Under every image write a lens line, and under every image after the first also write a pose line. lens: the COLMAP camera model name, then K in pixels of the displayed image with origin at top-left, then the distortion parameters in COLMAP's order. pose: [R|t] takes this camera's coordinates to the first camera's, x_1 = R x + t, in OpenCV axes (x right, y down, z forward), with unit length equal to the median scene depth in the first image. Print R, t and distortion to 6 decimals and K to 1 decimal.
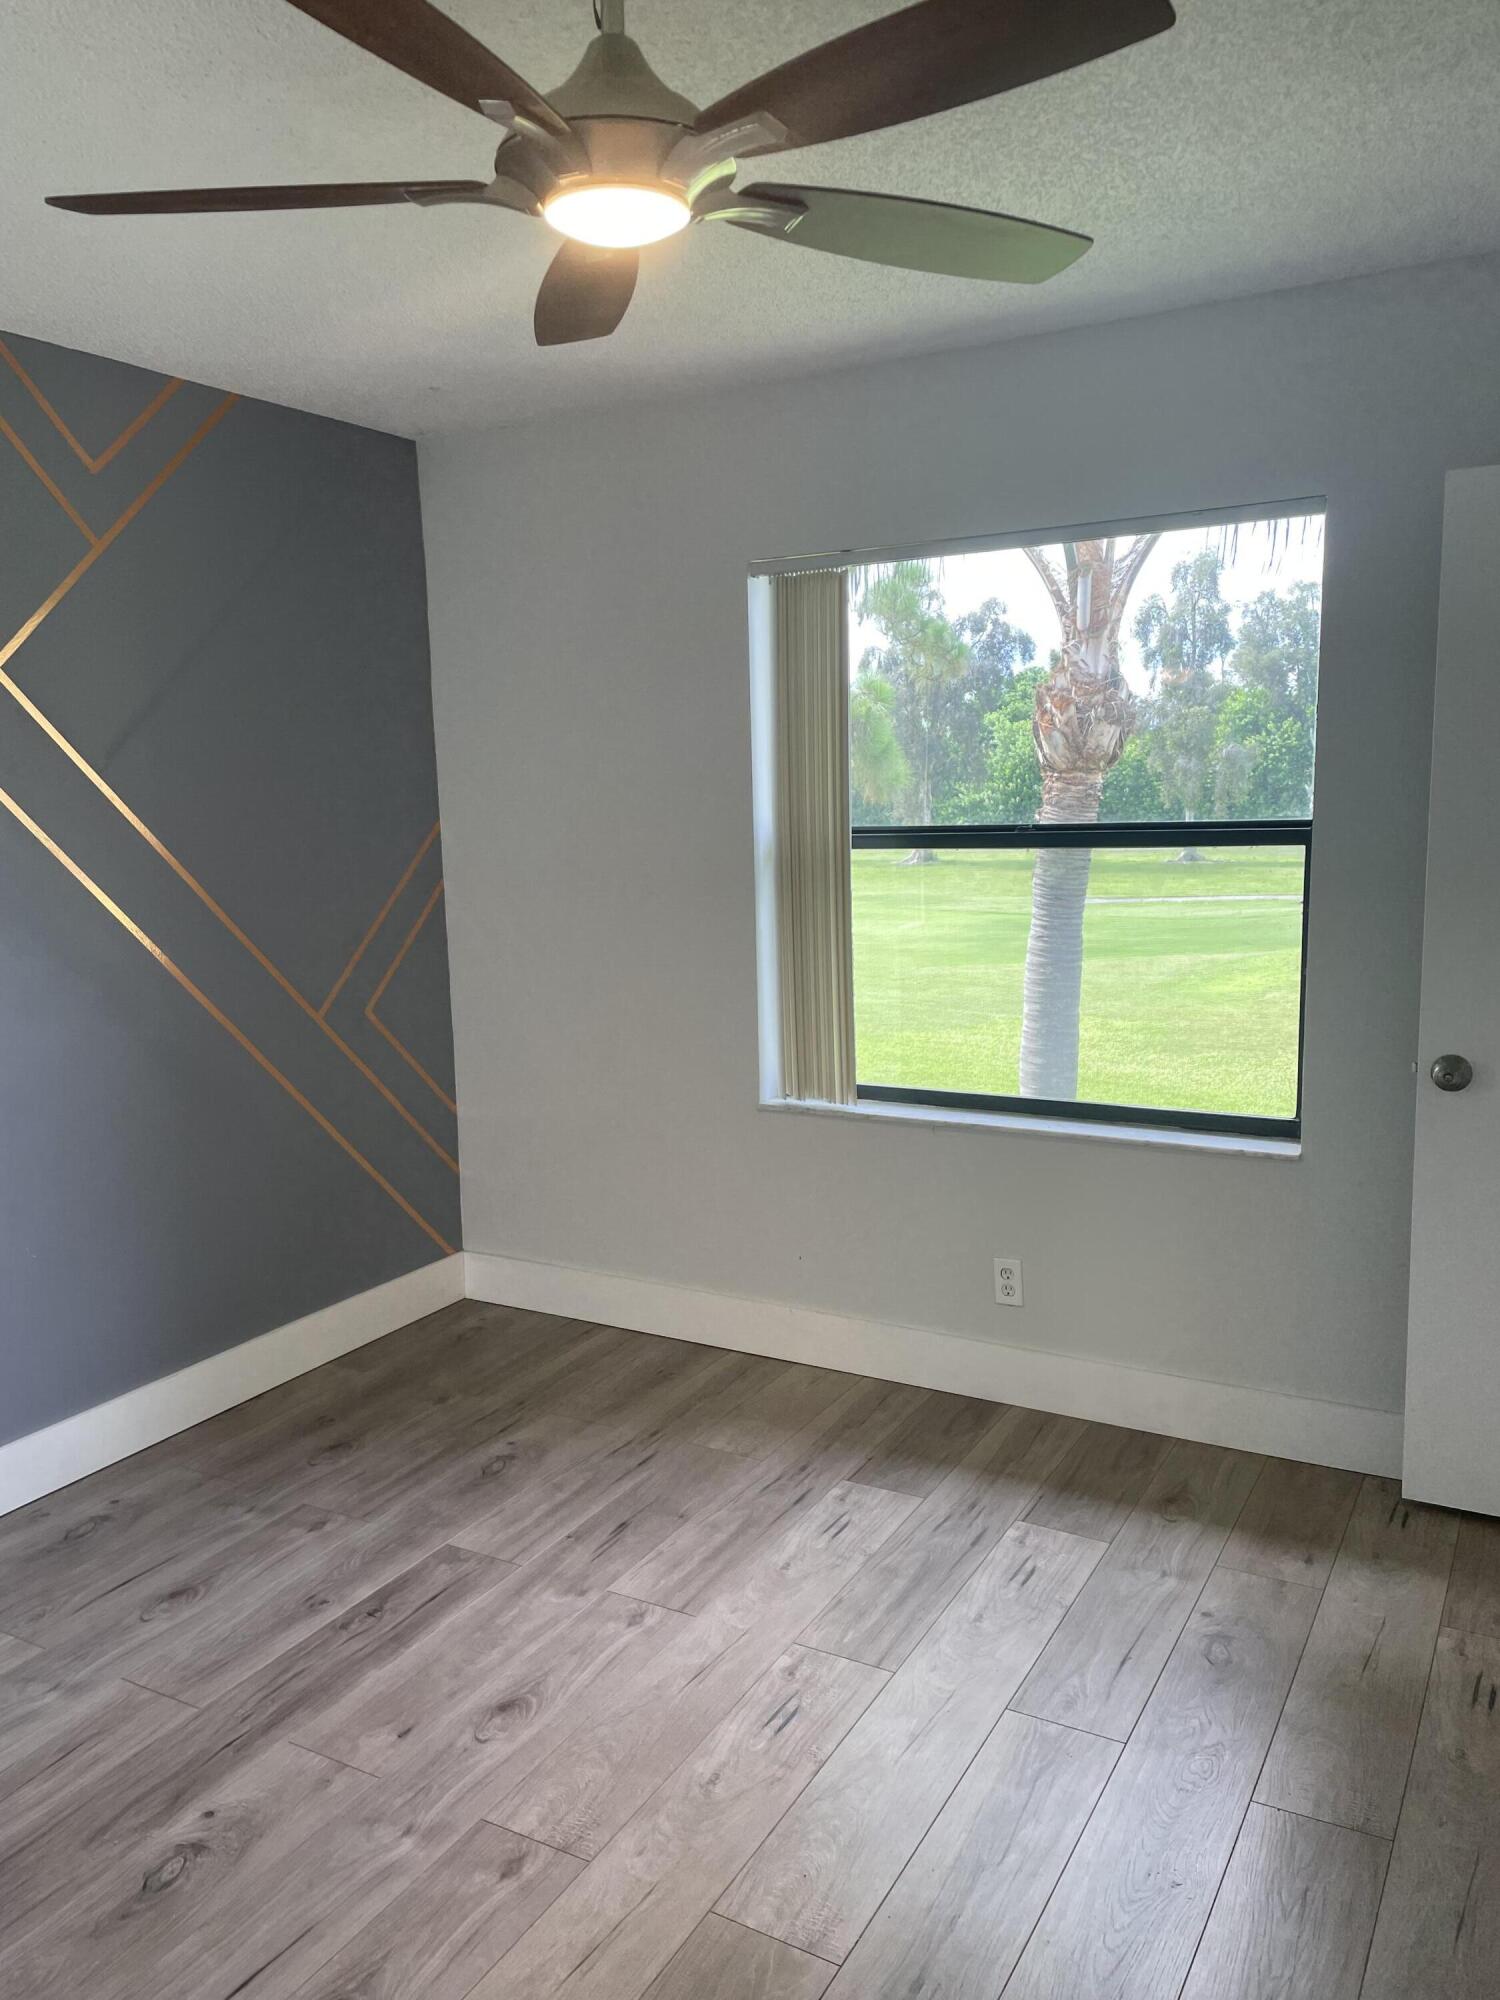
lens RADIAL K [[1514.9, 0, 757.7], [0, 1514.9, 1012.3], [0, 0, 1]] dist [0.089292, -0.122173]
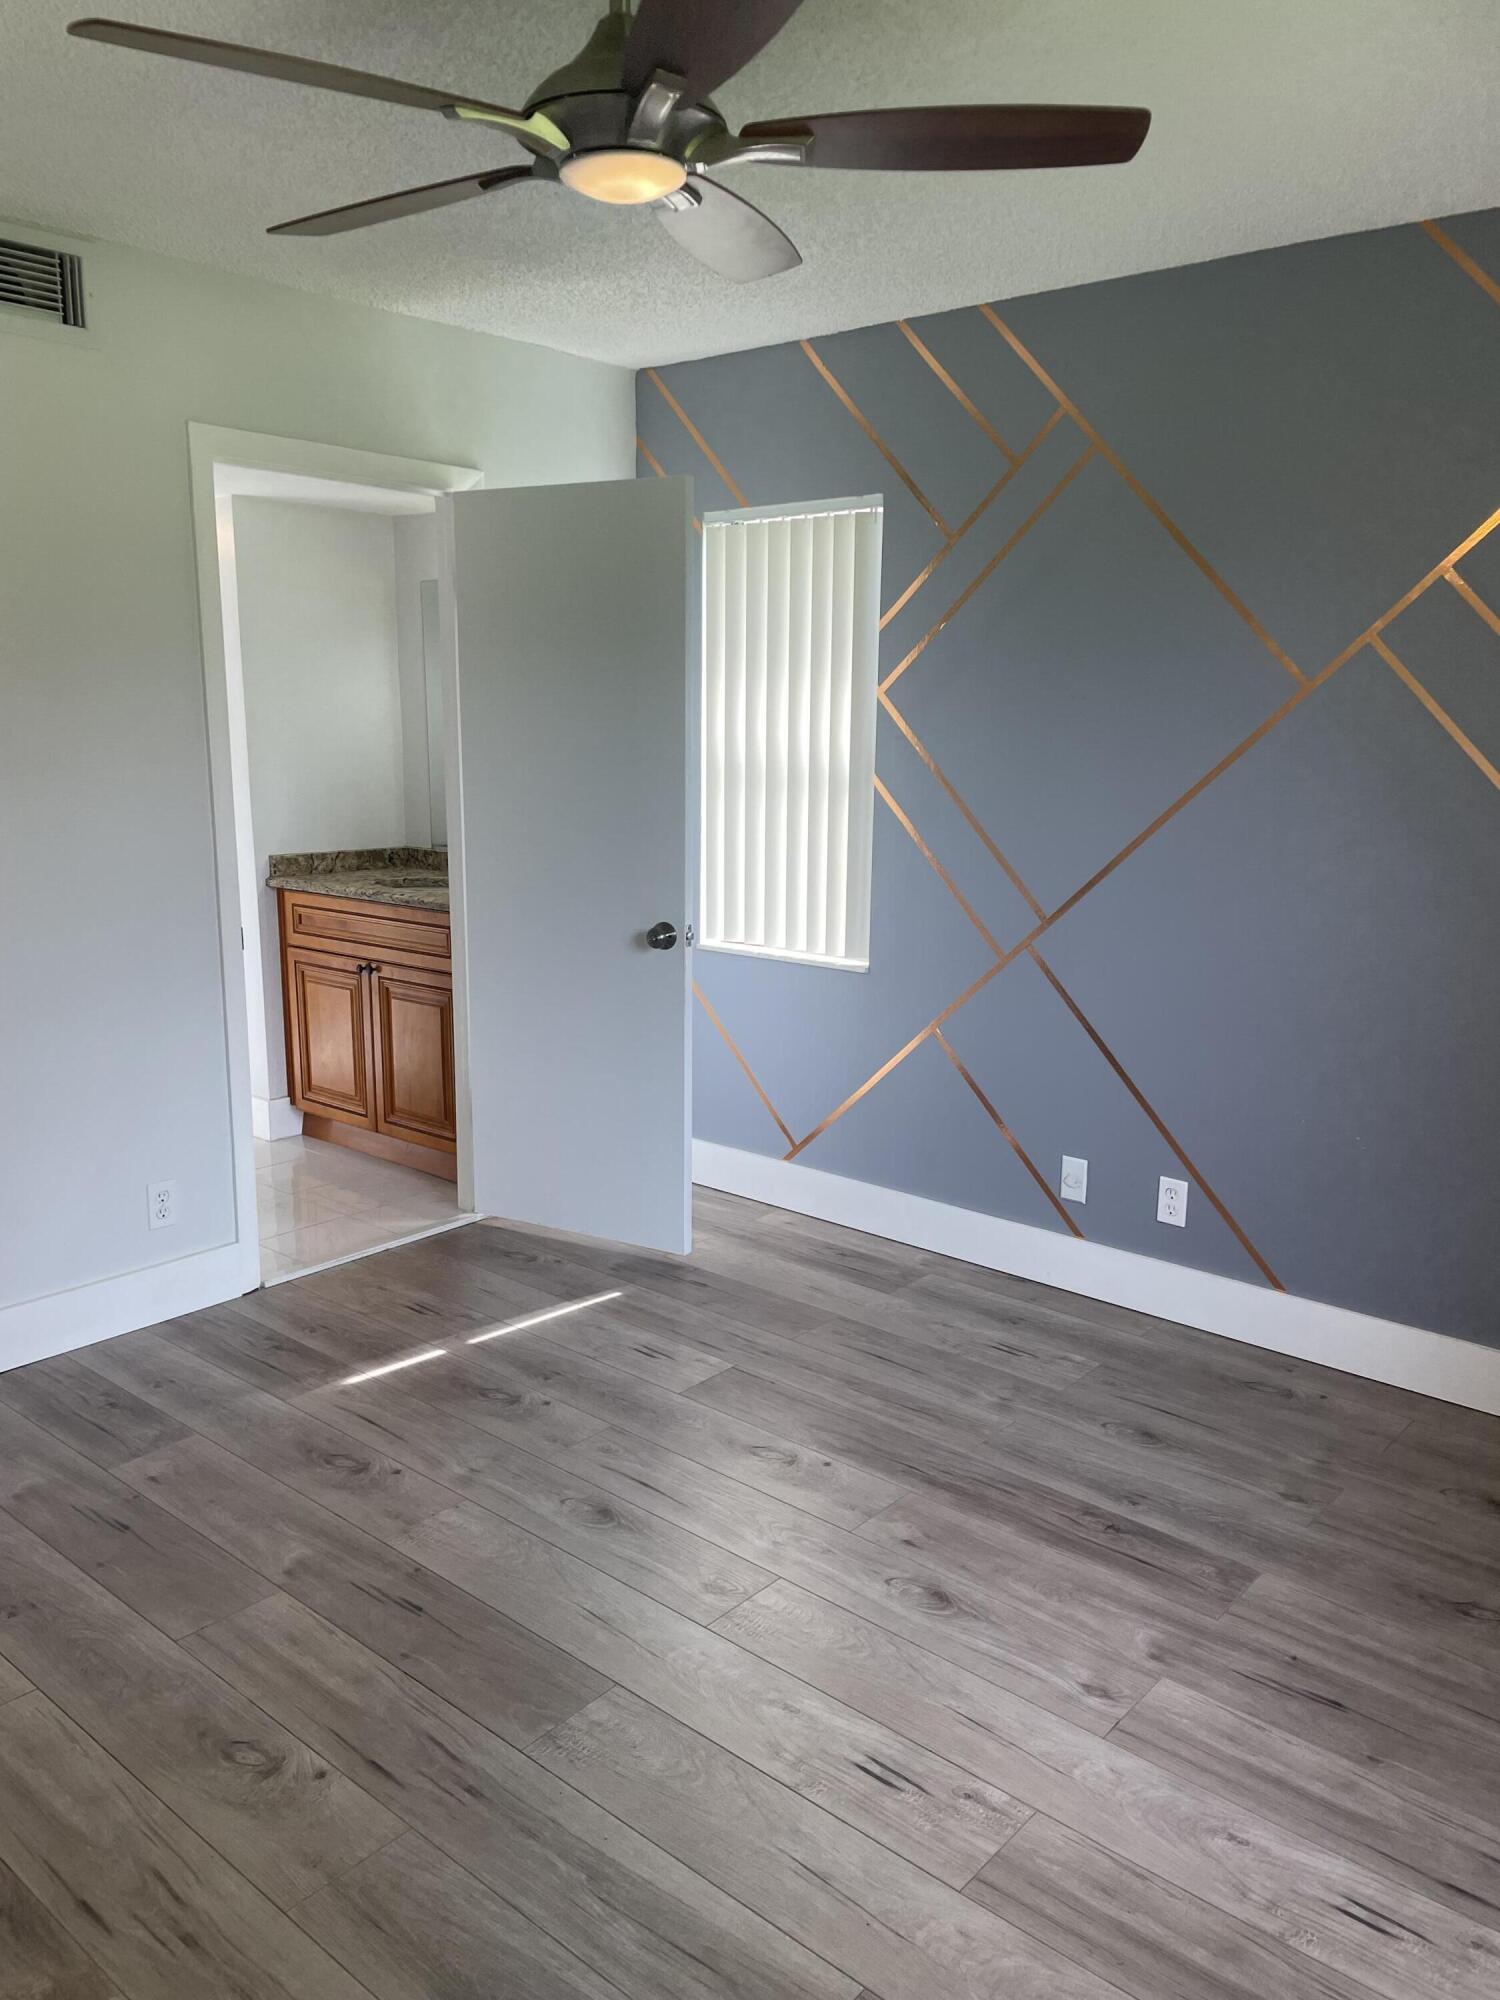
lens RADIAL K [[1514.9, 0, 757.7], [0, 1514.9, 1012.3], [0, 0, 1]] dist [0.089292, -0.122173]
pose [[-0.205368, 0.216065, -0.954537, 0.673644], [-0.150445, 0.956764, 0.248937, -0.148346], [0.967052, 0.194729, -0.163983, 0.849958]]
